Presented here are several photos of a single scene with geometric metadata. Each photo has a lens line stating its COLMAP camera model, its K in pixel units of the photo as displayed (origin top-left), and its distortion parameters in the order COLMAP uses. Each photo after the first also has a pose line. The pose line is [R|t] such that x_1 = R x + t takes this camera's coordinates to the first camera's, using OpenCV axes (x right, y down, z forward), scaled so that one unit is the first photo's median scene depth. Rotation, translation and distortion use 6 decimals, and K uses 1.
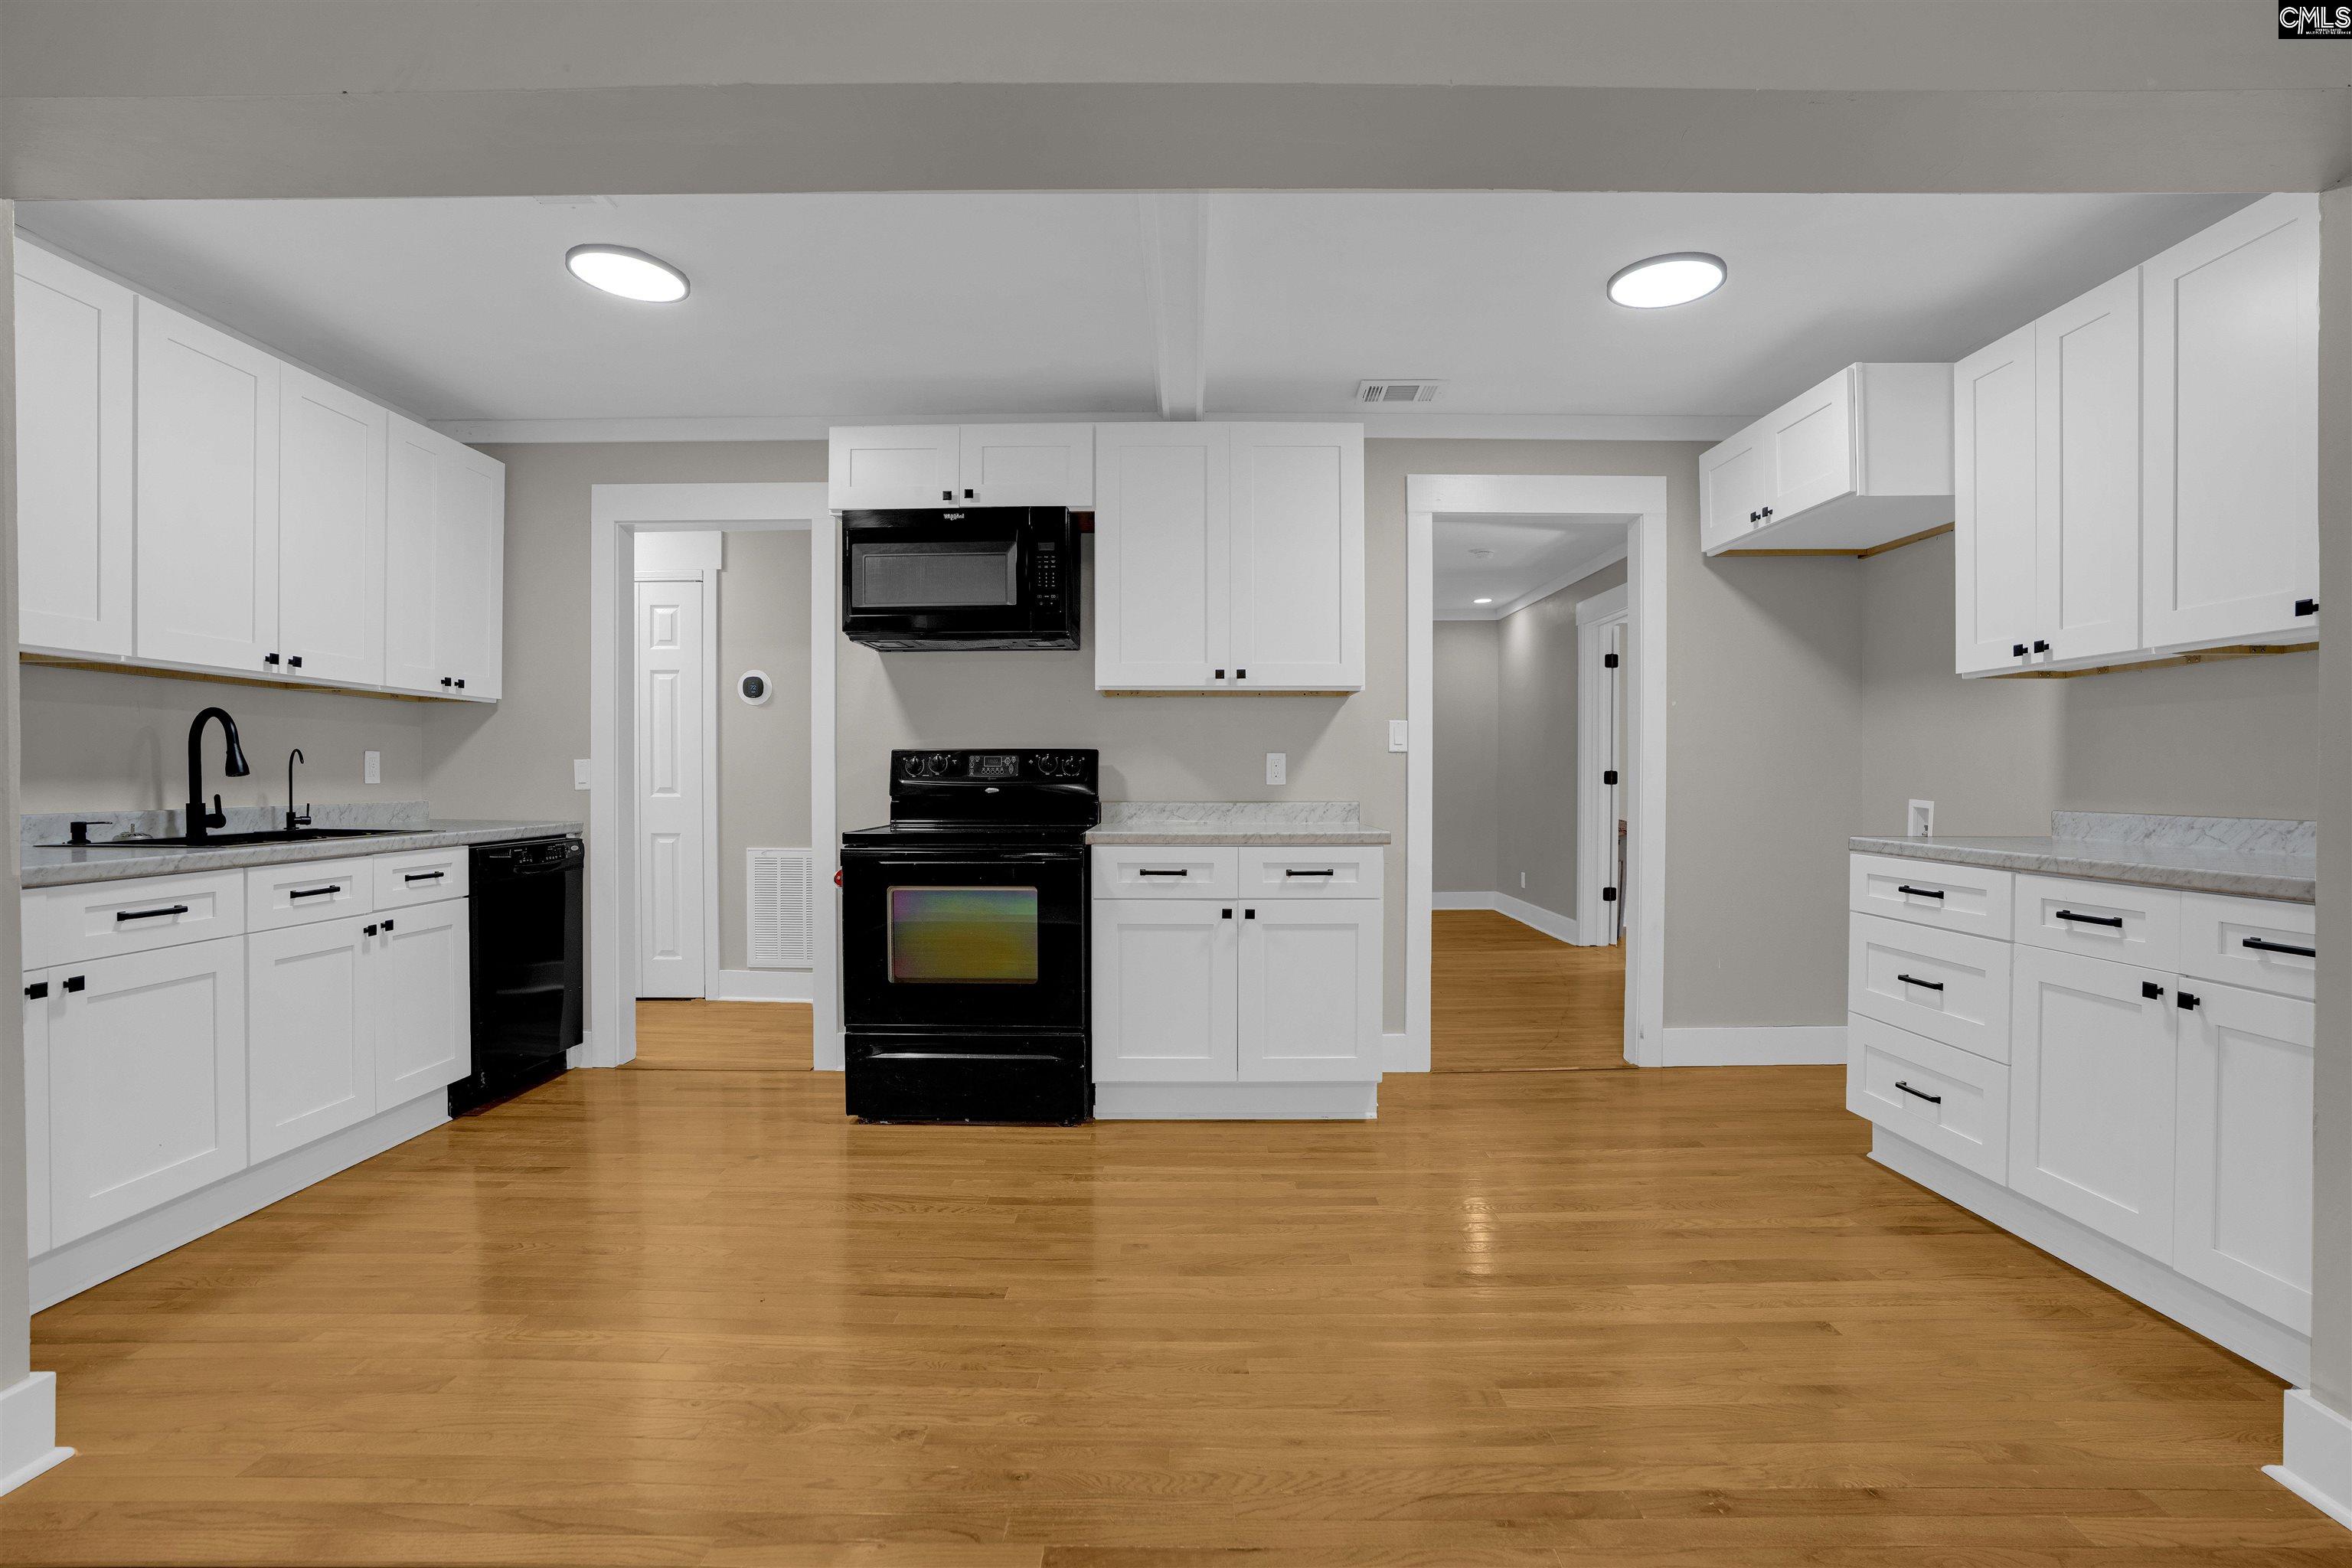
lens RADIAL K [[1085.2, 0, 1176.0], [0, 1085.2, 784.0], [0, 0, 1]] dist [-0.060324, 0.021641]
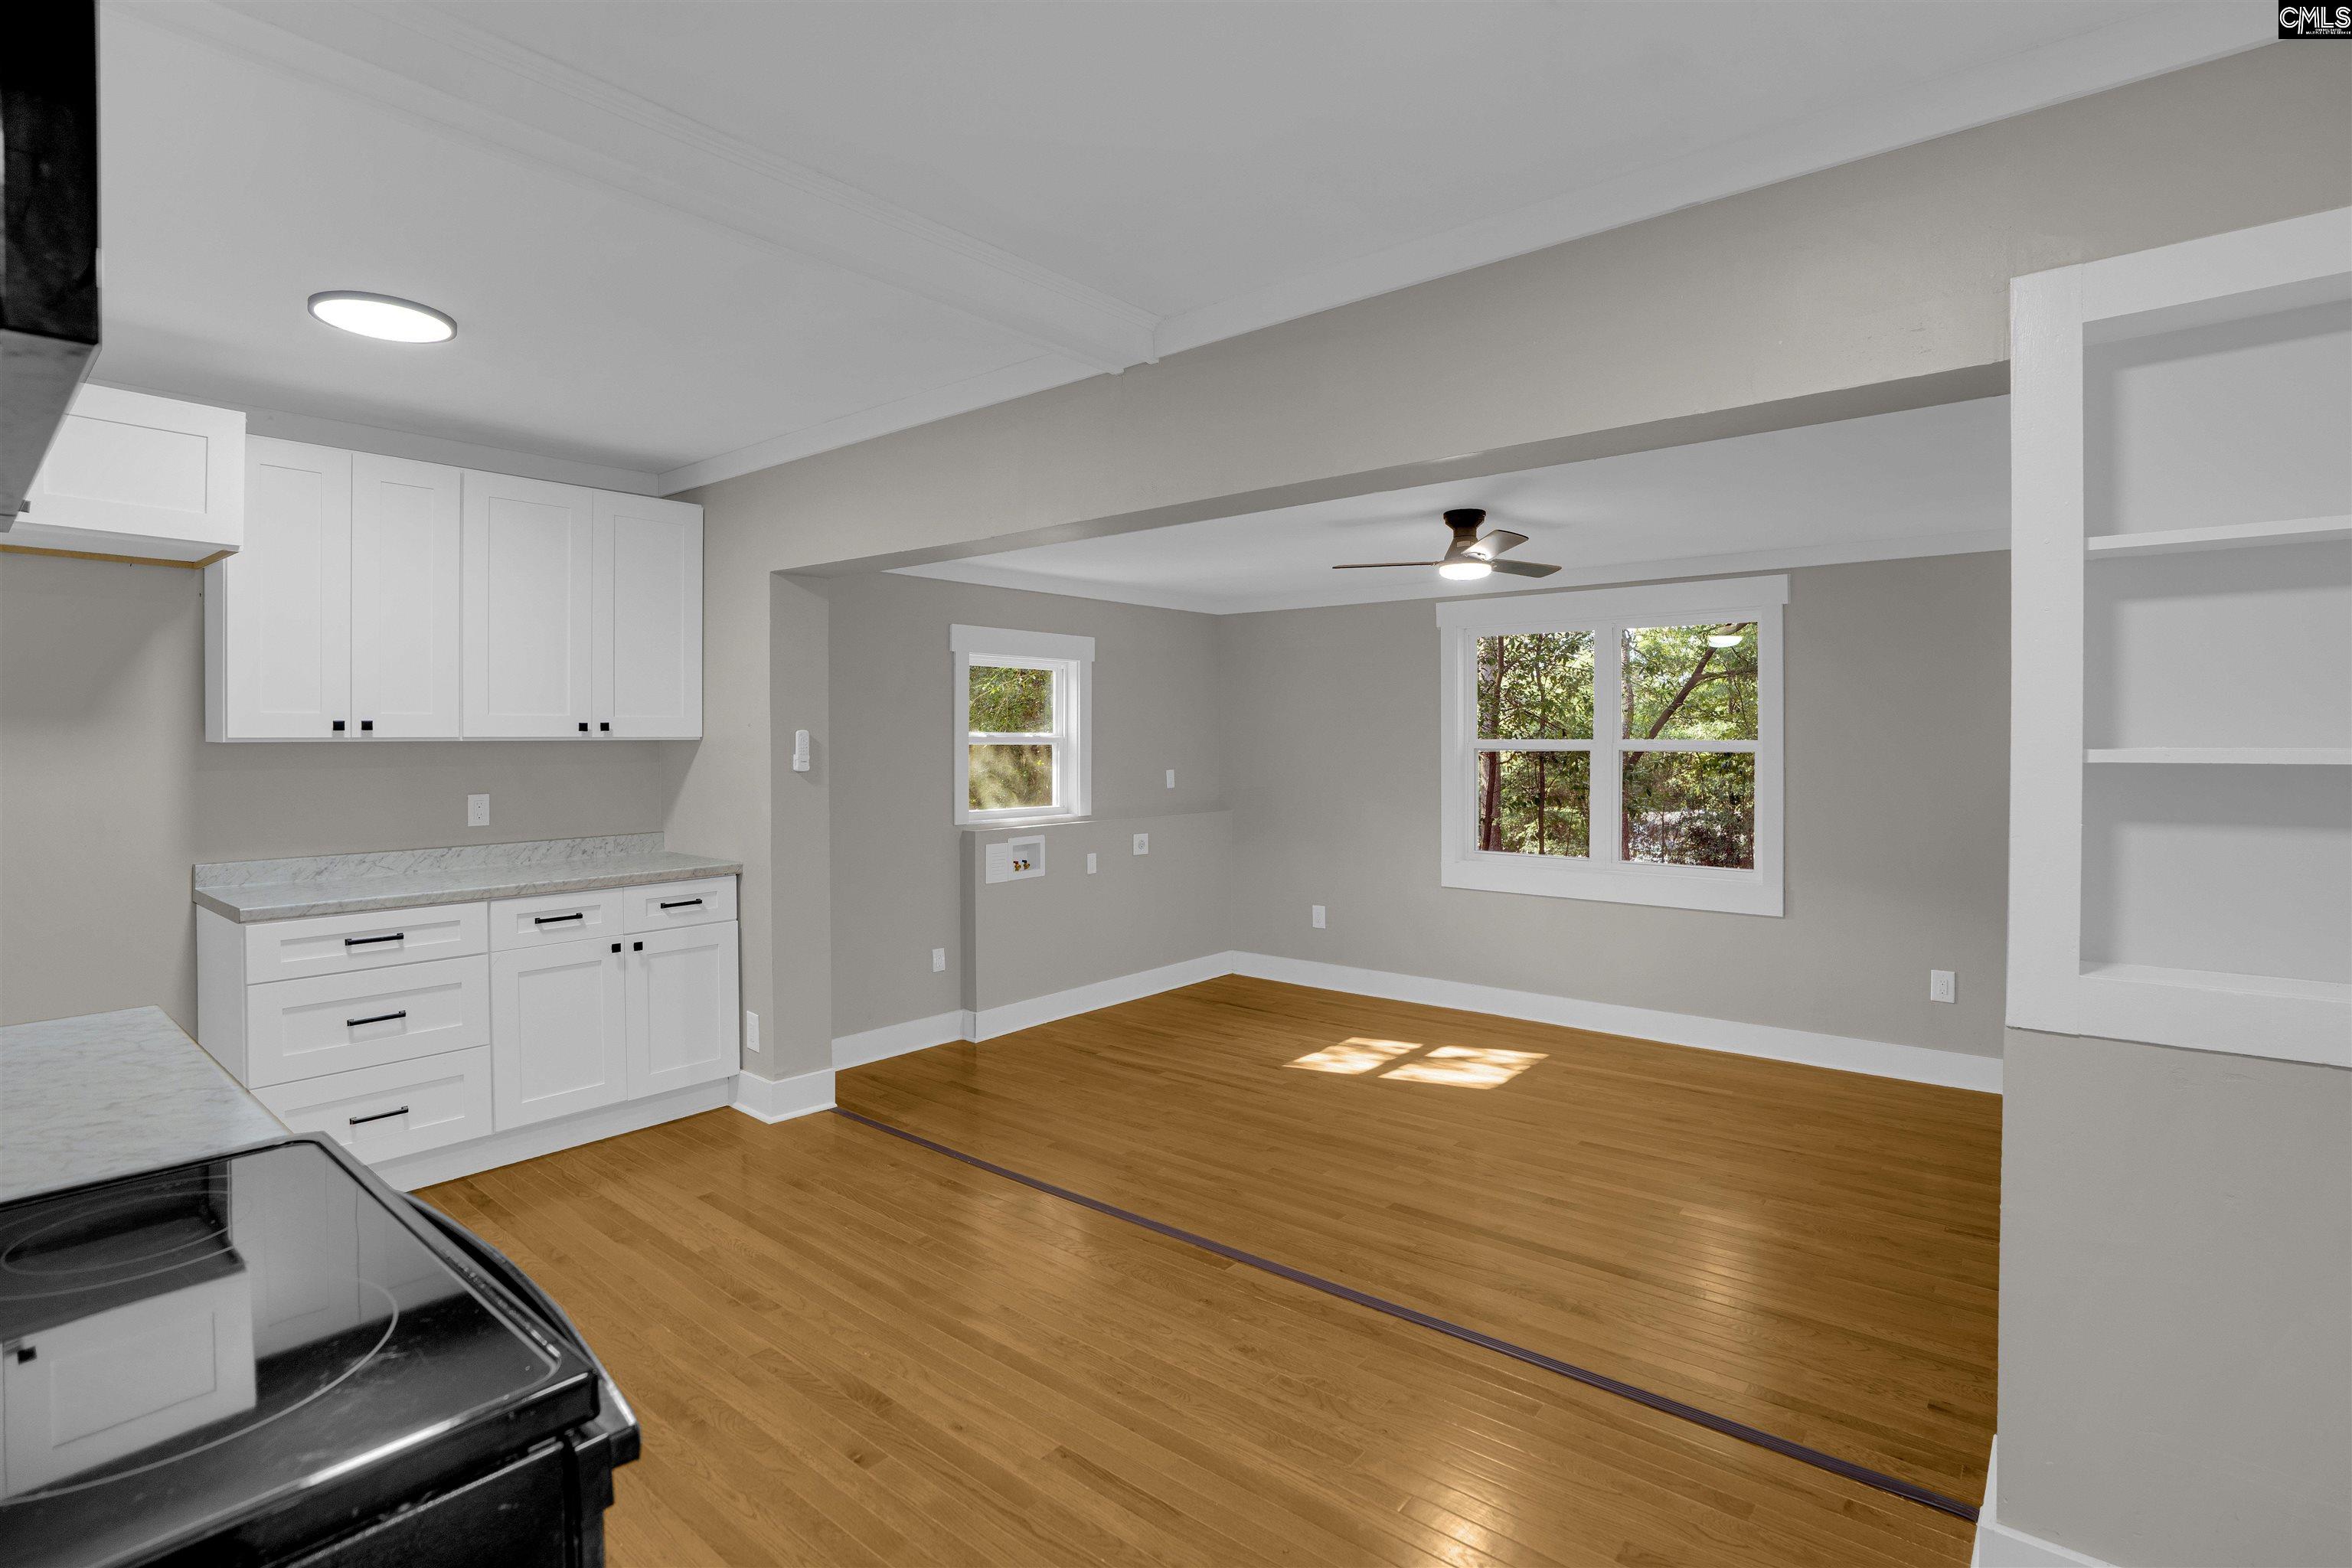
lens RADIAL K [[1113.2, 0, 1214.4], [0, 1113.2, 739.6], [0, 0, 1]] dist [-0.053714, 0.000143]
pose [[-0.800667, -0.003435, 0.599099, -0.511389], [0.003820, 0.999934, 0.010837, -0.088263], [-0.599097, 0.010965, -0.800601, 1.032607]]
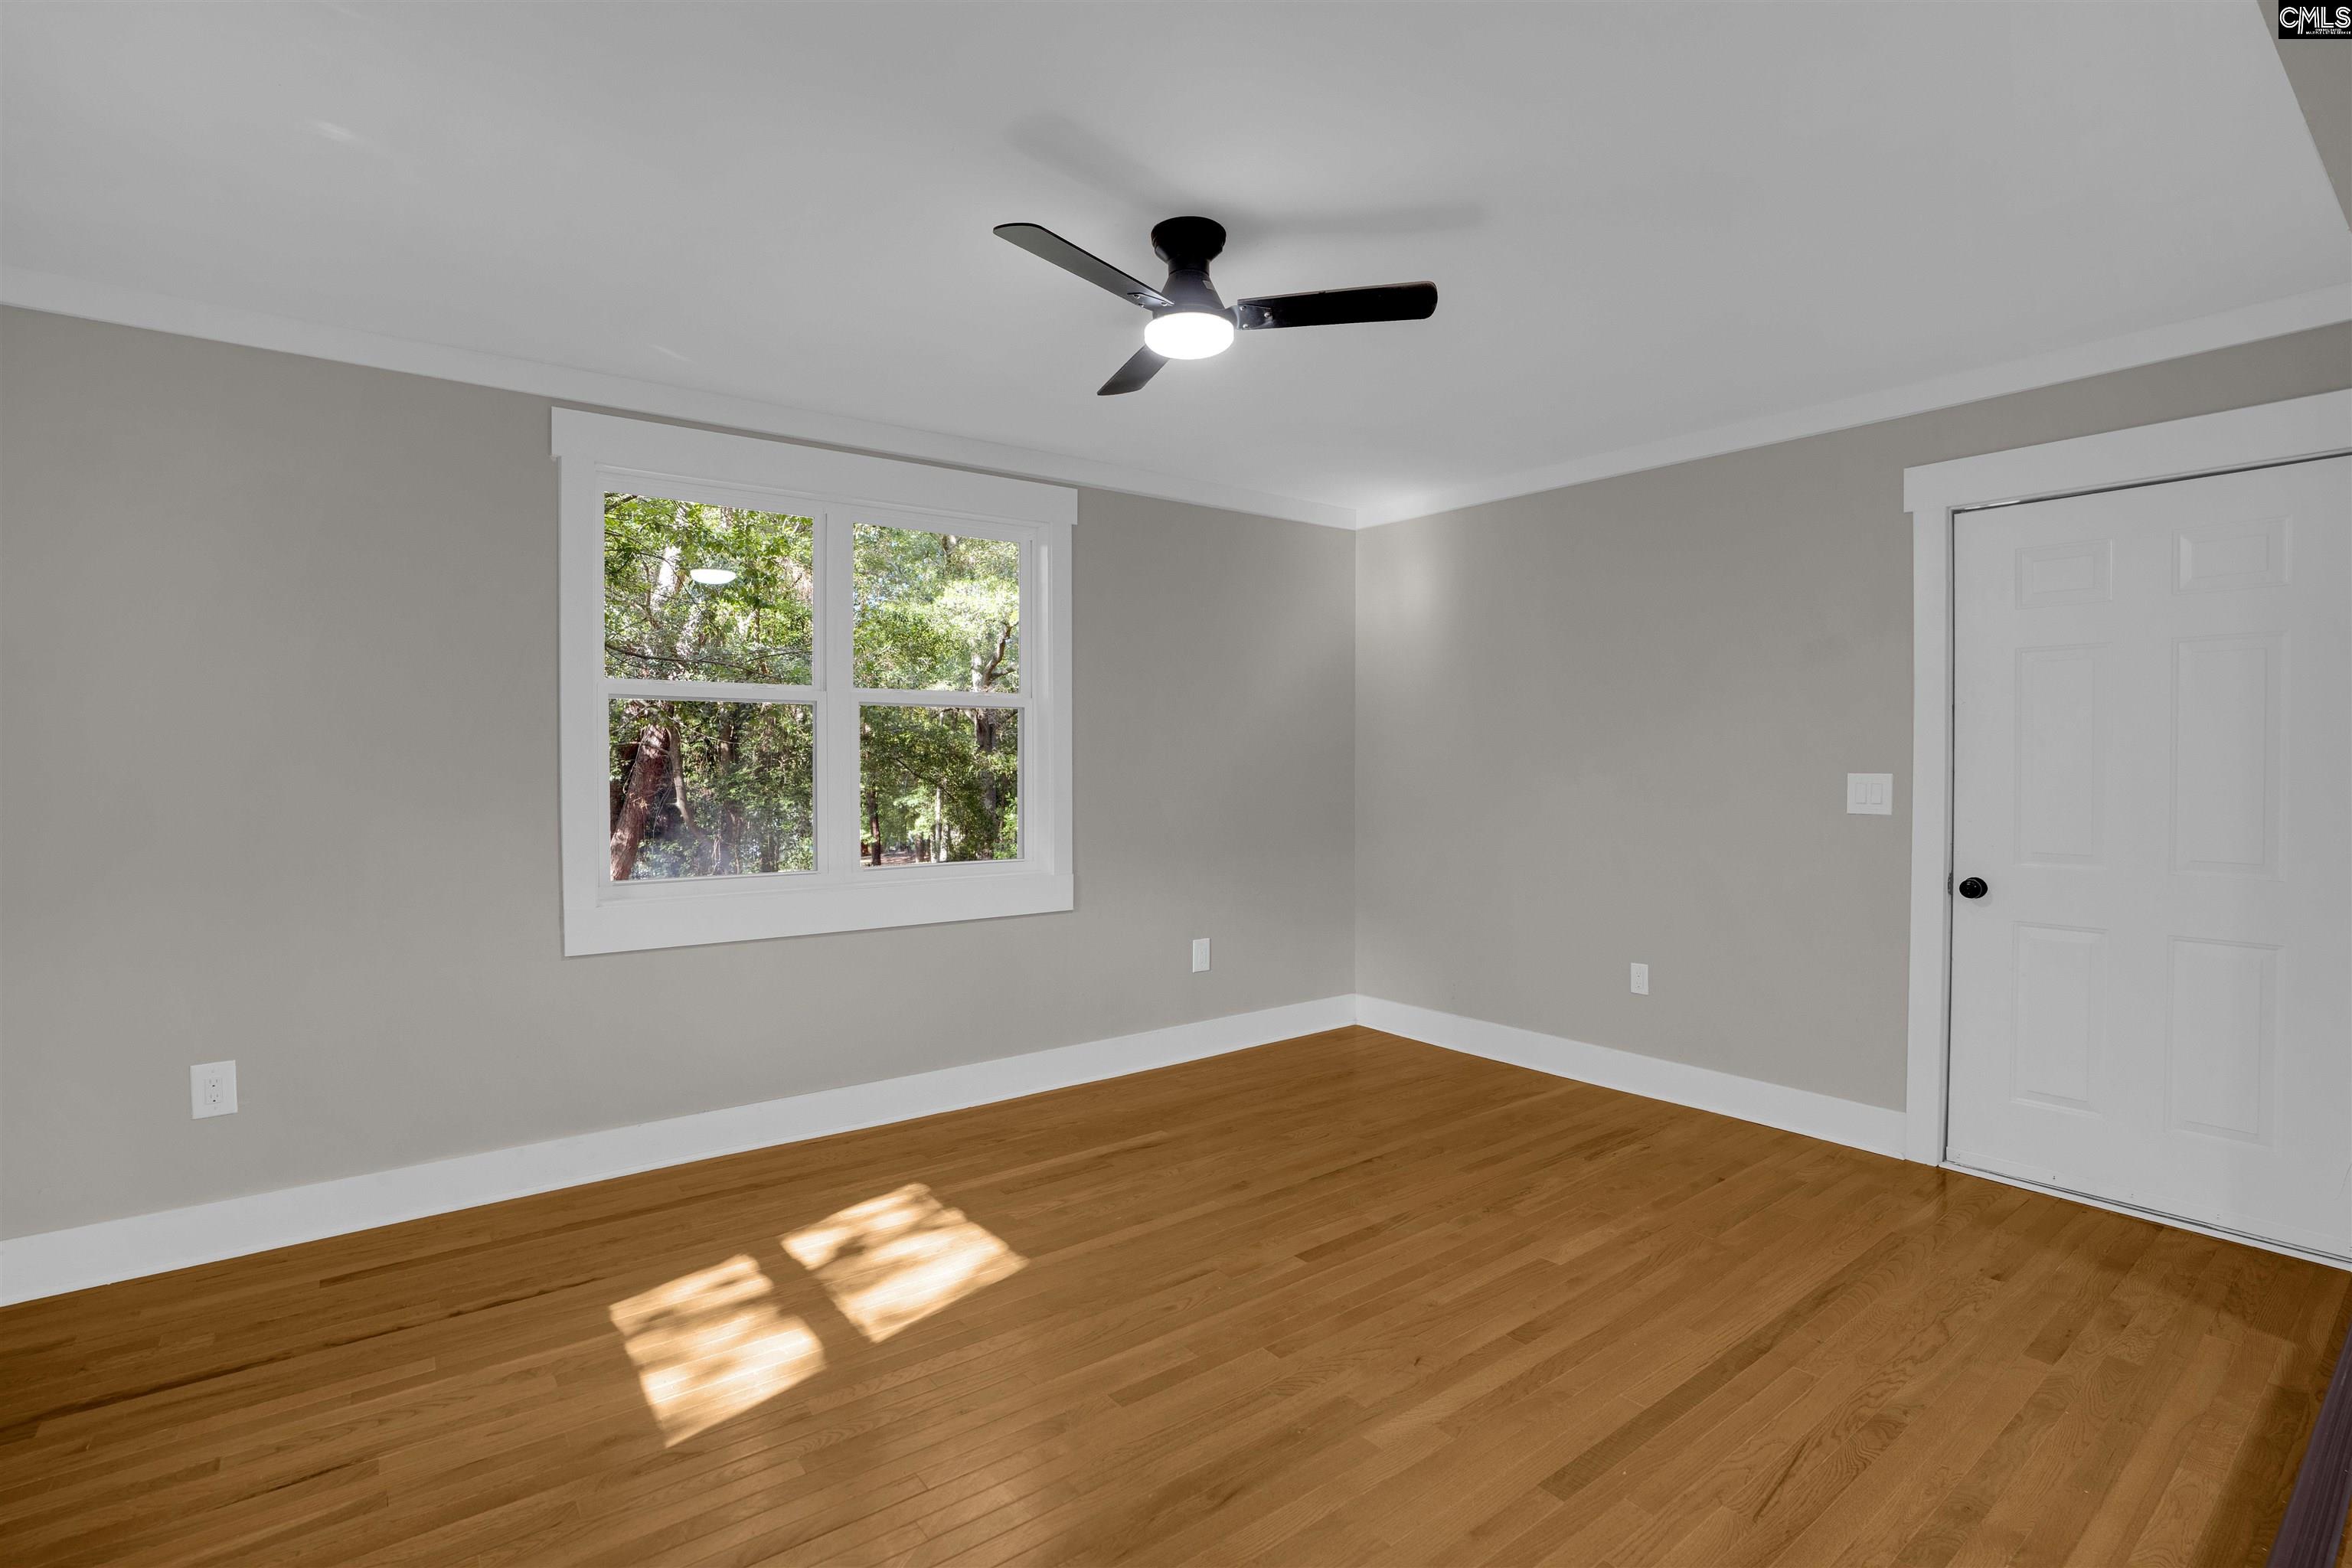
lens RADIAL K [[1110.0, 0, 1170.5], [0, 1110.0, 783.7], [0, 0, 1]] dist [-0.079158, 0.031825]
pose [[-0.780024, 0.013742, -0.625598, 0.408430], [-0.006391, 0.999532, 0.029925, -0.008671], [0.625717, 0.027341, -0.779571, 0.424088]]
